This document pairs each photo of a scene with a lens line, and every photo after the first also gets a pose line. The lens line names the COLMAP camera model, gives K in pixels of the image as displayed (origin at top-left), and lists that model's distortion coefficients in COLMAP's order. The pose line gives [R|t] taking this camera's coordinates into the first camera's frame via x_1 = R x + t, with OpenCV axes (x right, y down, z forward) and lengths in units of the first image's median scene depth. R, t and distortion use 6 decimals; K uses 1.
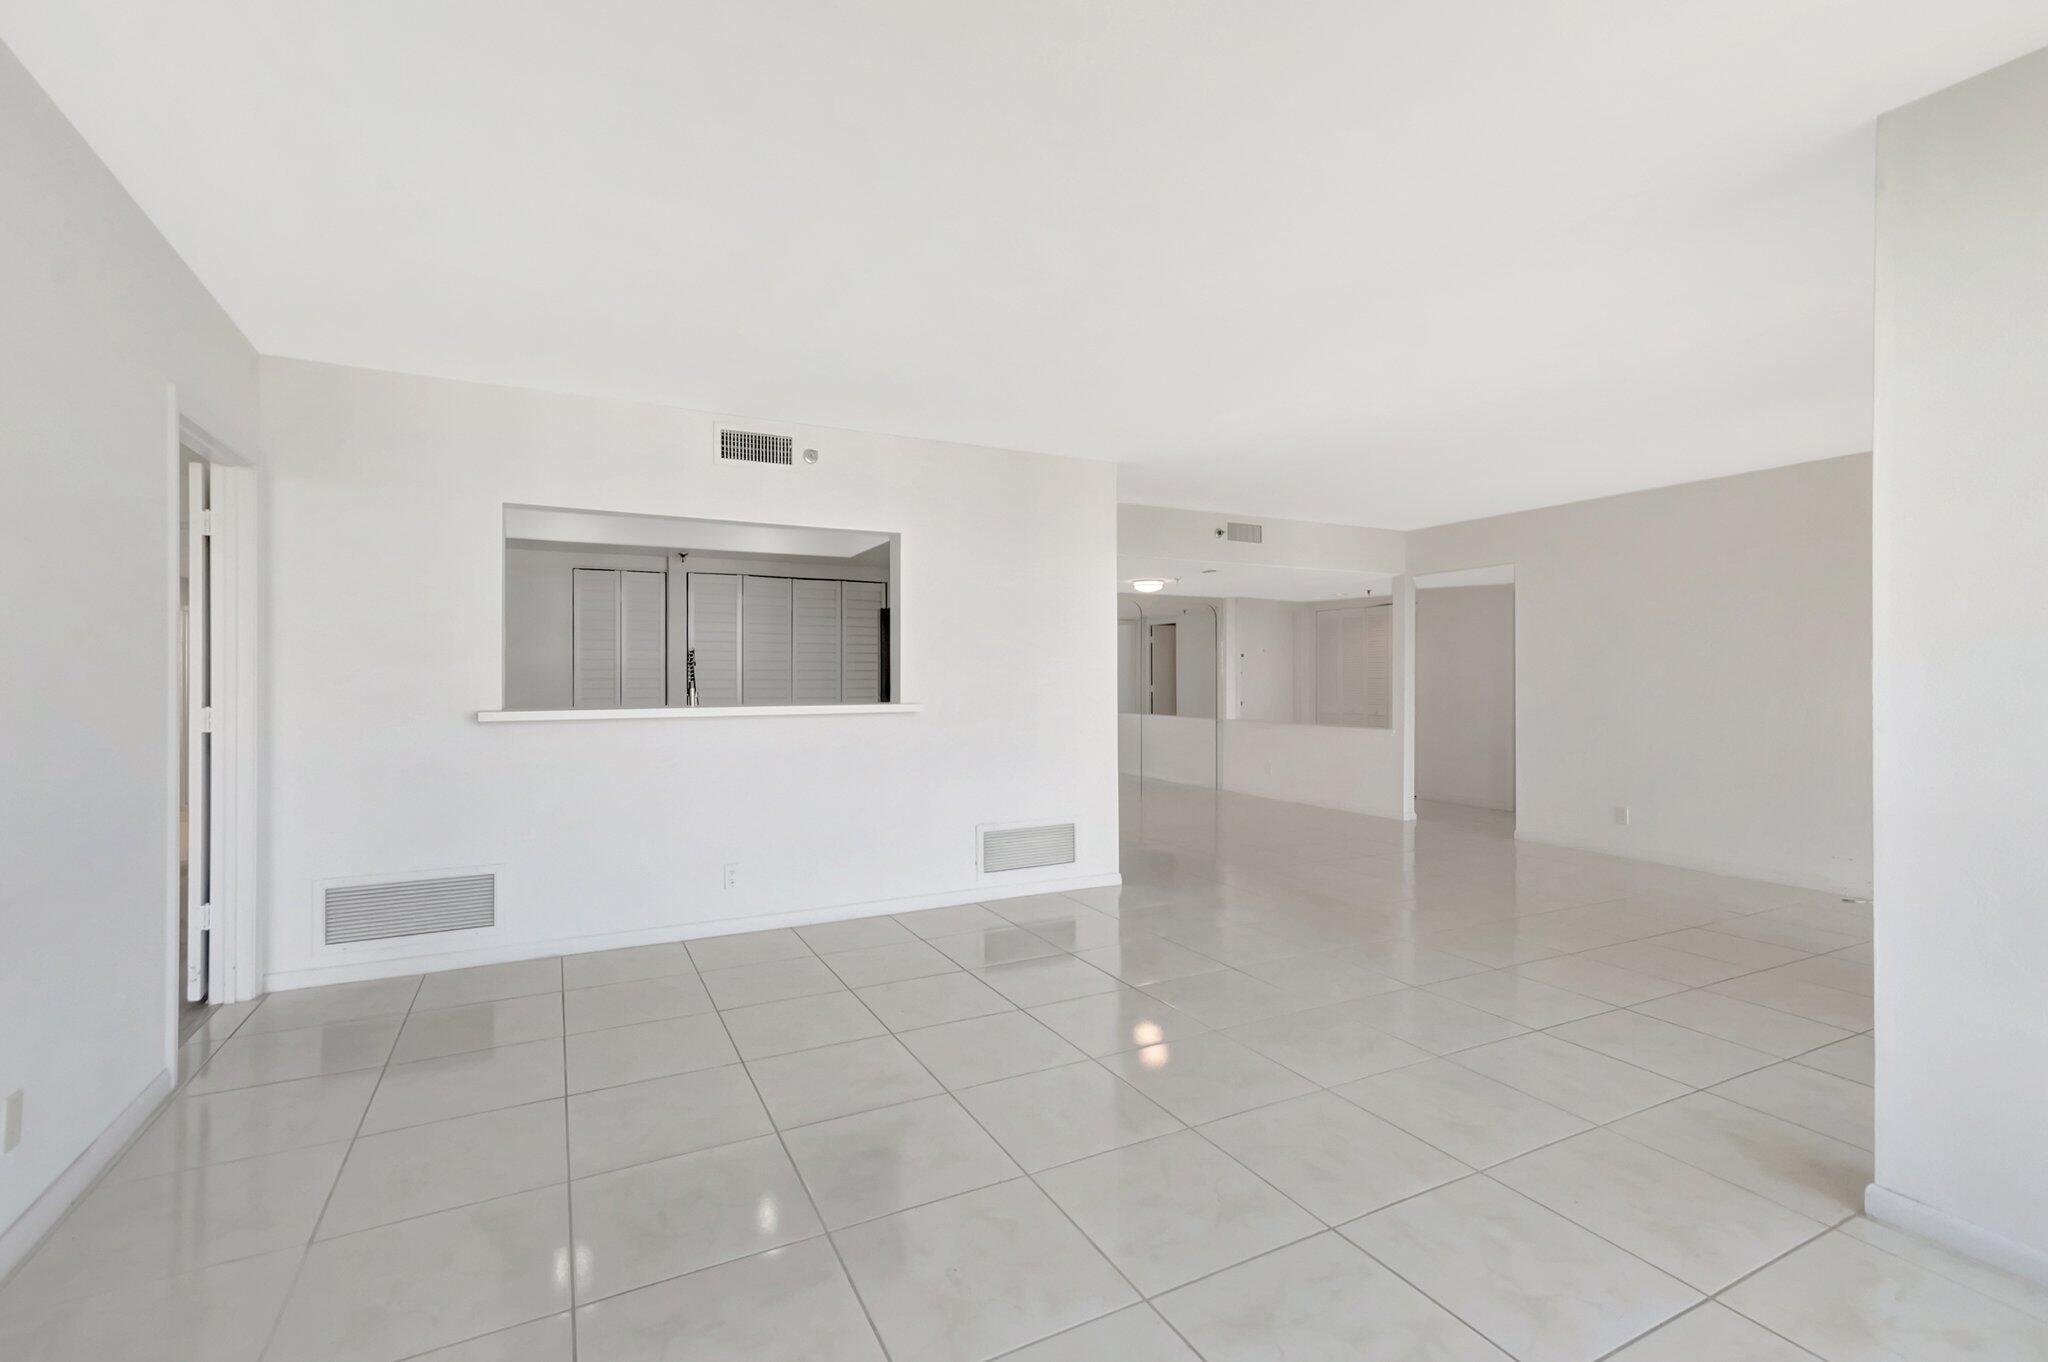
lens RADIAL K [[894.6, 0, 1015.2], [0, 894.6, 676.5], [0, 0, 1]] dist [-0.010652, 0.000538]
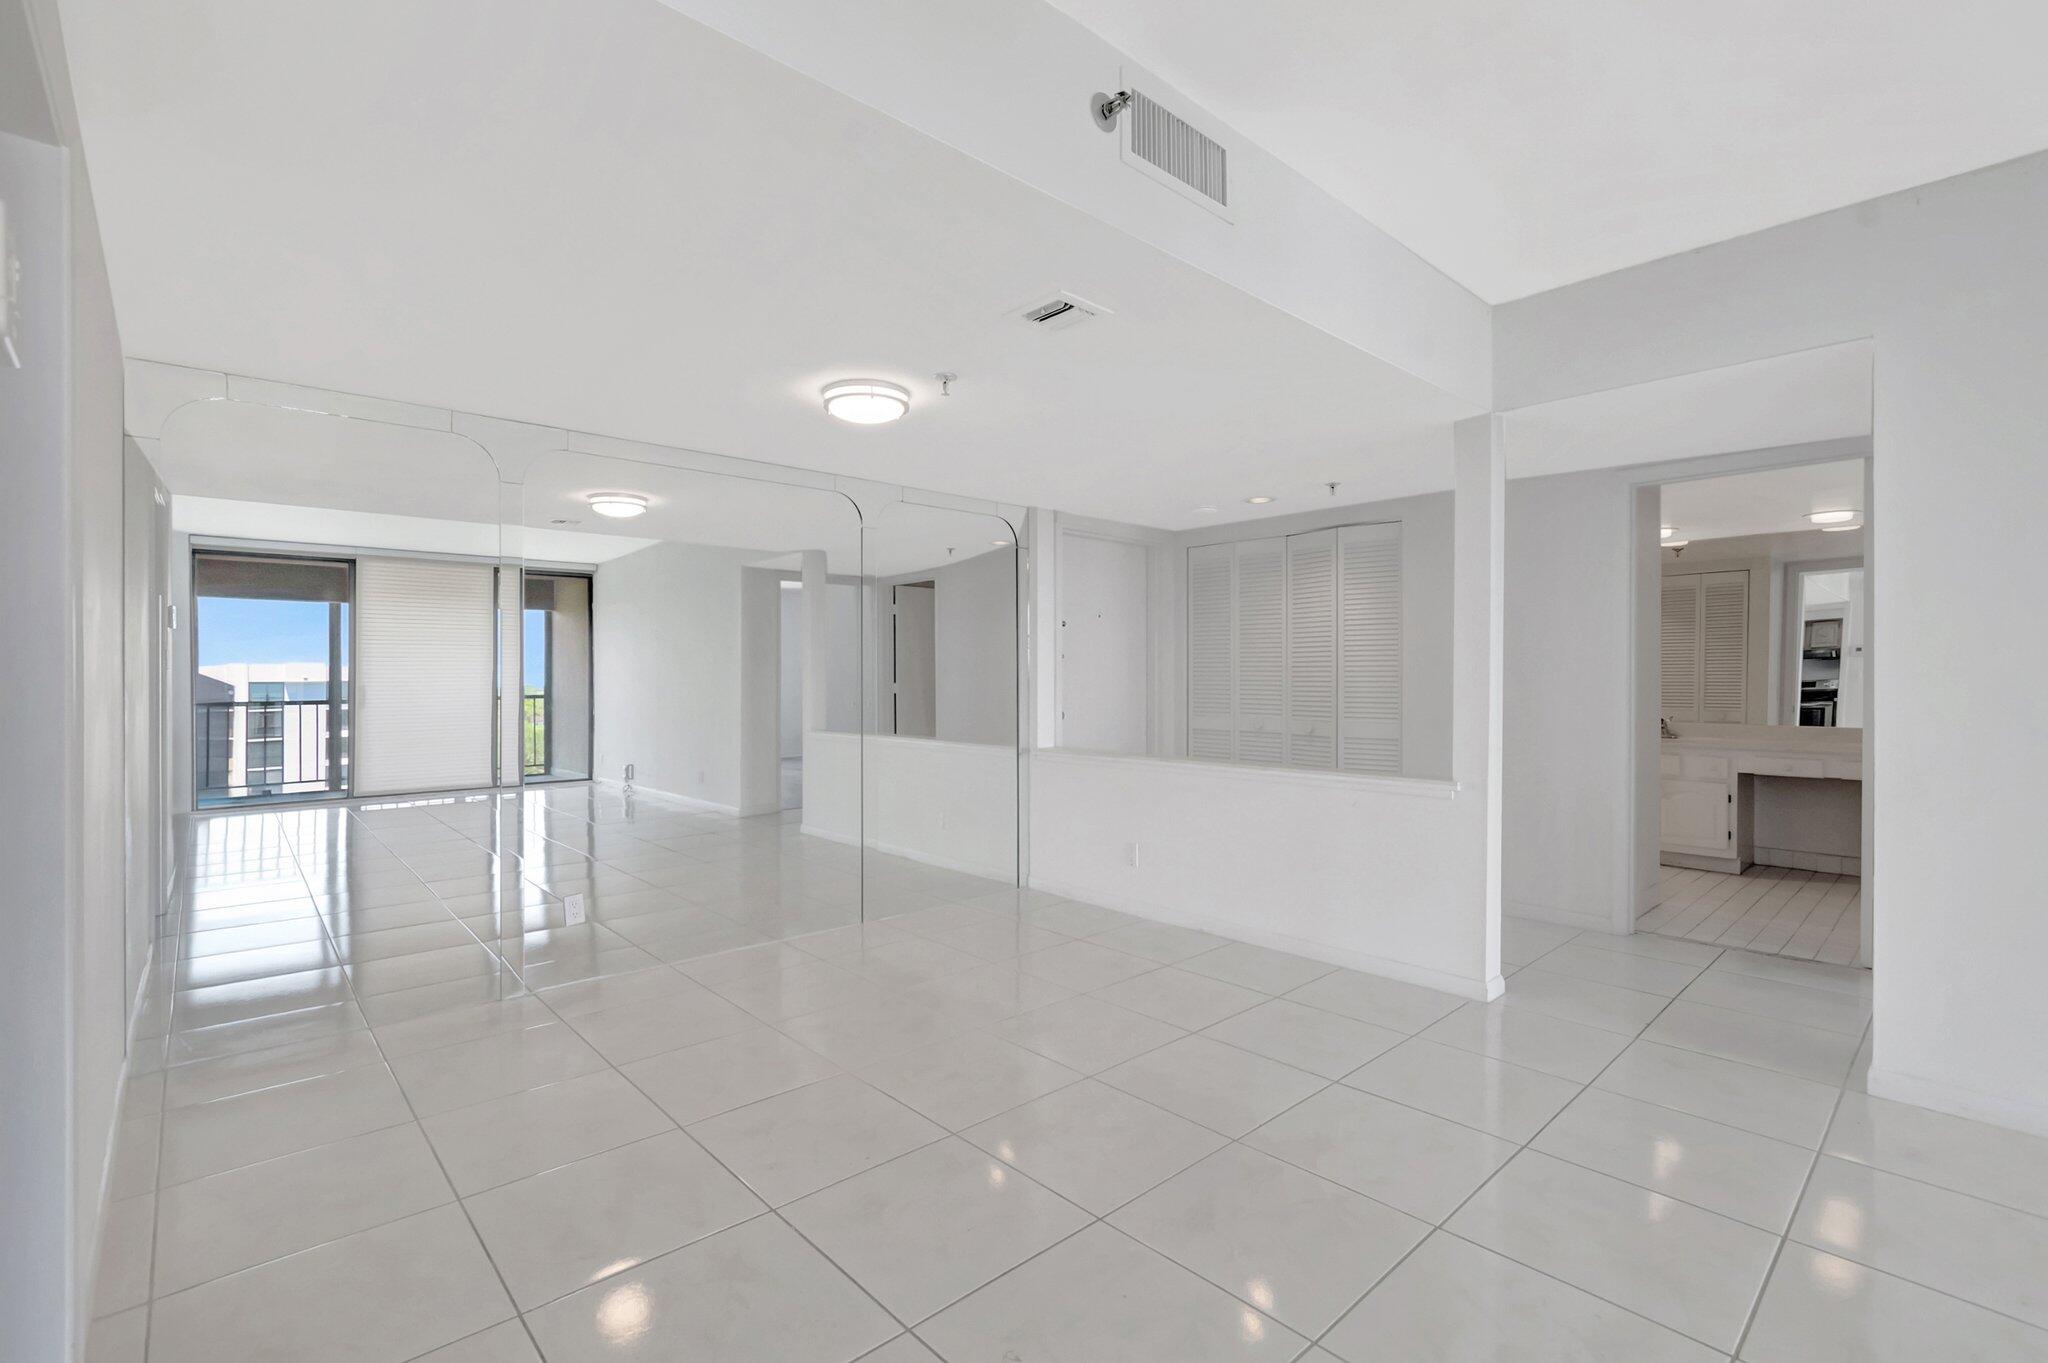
lens RADIAL K [[912.9, 0, 1024.0], [0, 912.9, 681.5], [0, 0, 1]] dist [-0.007381, 0.000296]
pose [[0.962114, -0.004938, 0.272602, 0.106883], [0.004200, 0.999986, 0.003291, 0.009703], [-0.272614, -0.002021, 0.962121, 0.597777]]
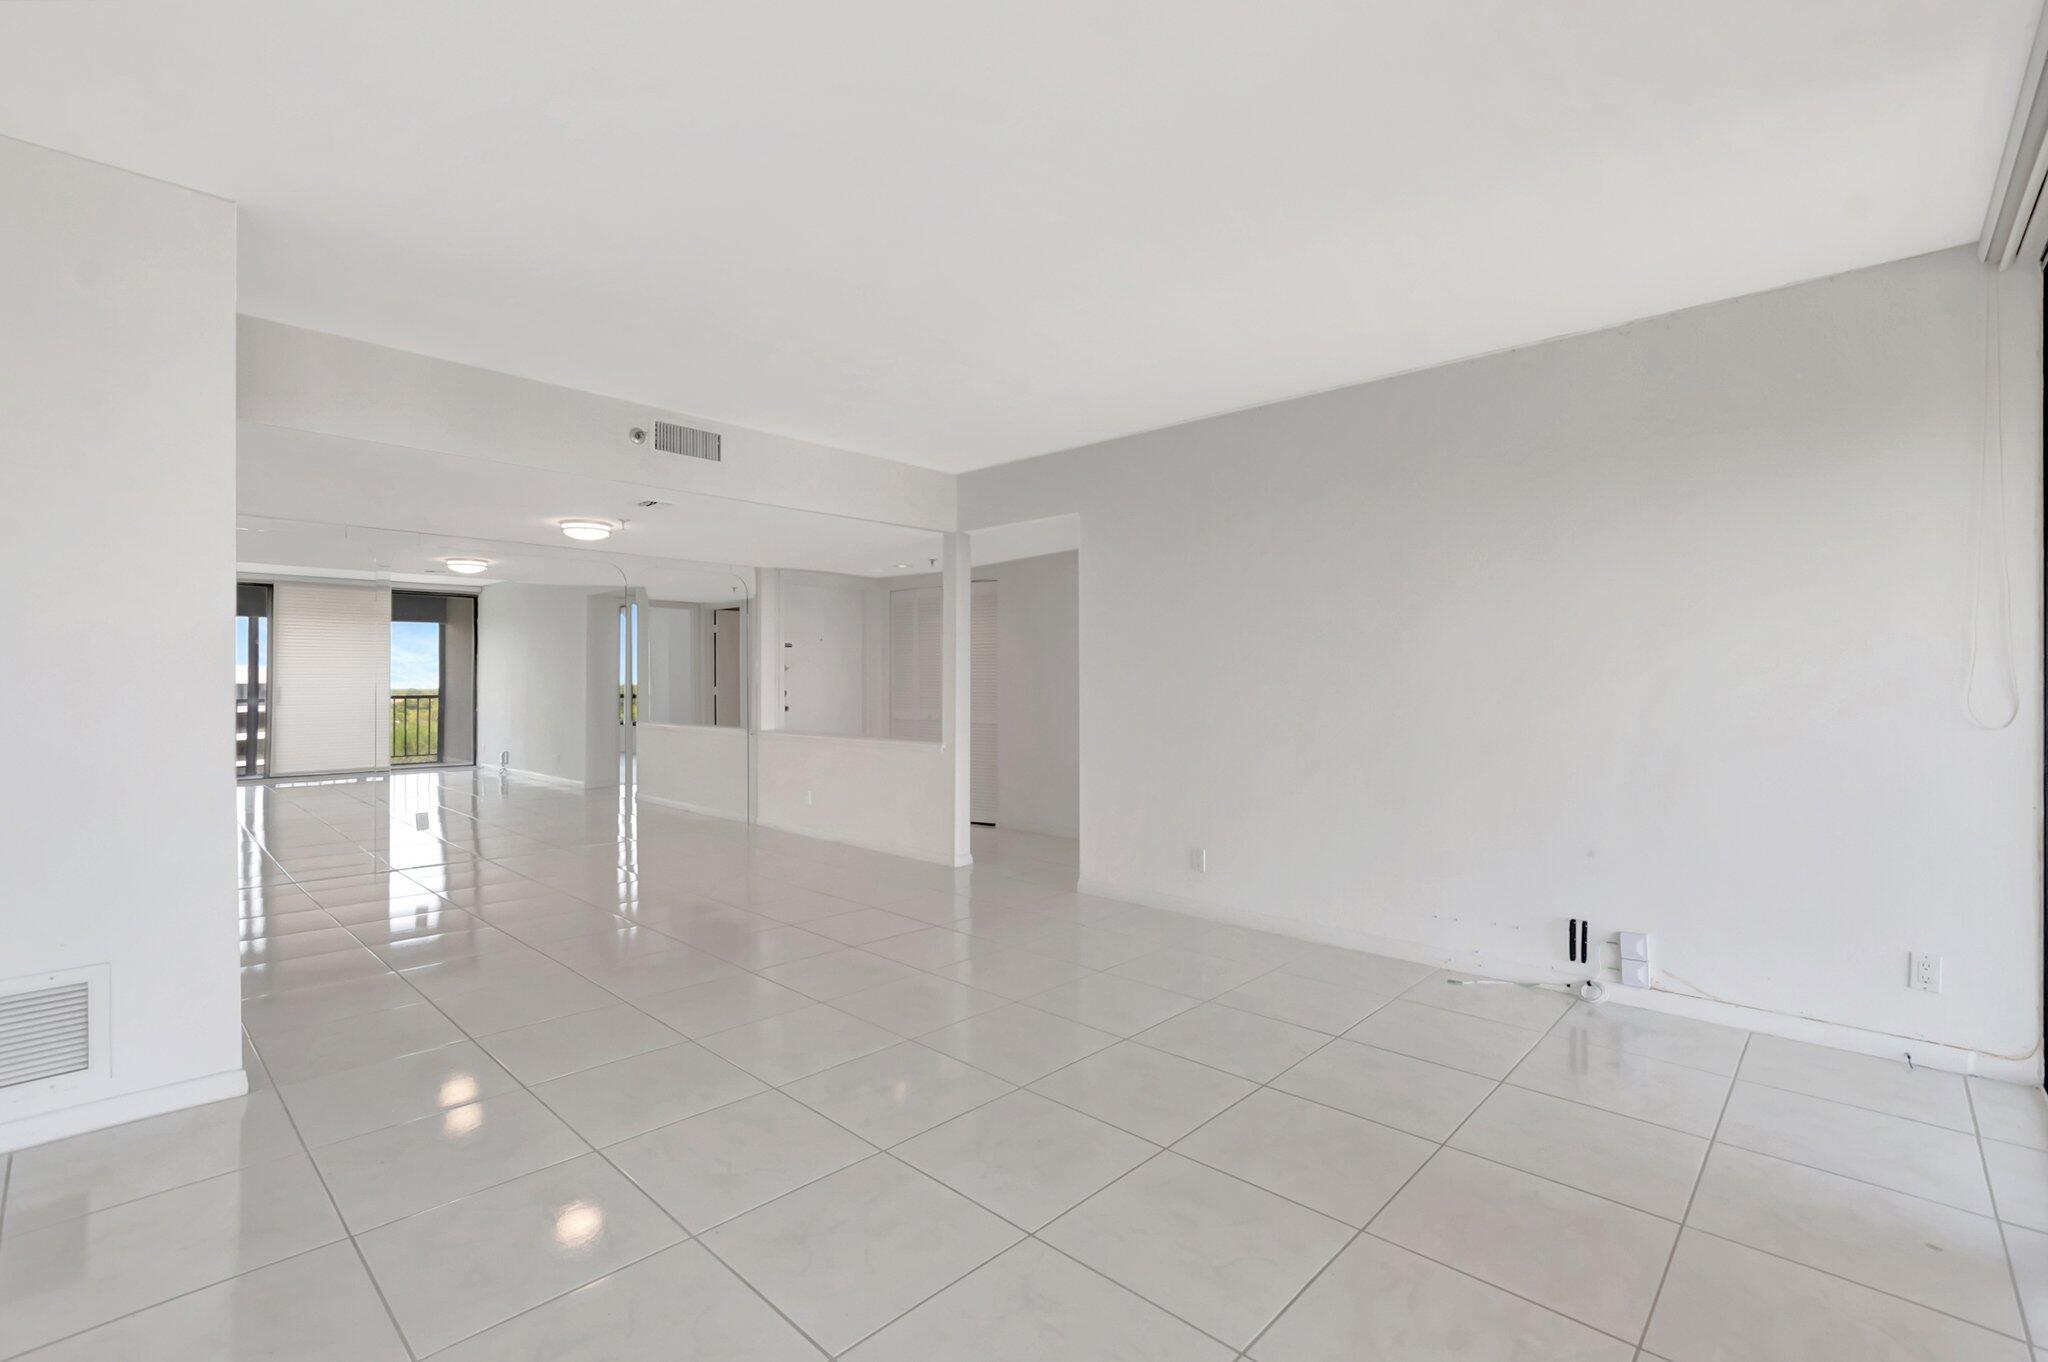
lens RADIAL K [[912.9, 0, 1024.0], [0, 912.9, 681.0], [0, 0, 1]] dist [-0.007381, 0.000296]
pose [[0.942105, -0.001422, 0.335315, 0.219637], [0.001781, 0.999998, -0.000763, 0.009045], [-0.335314, 0.001317, 0.942106, 0.255840]]
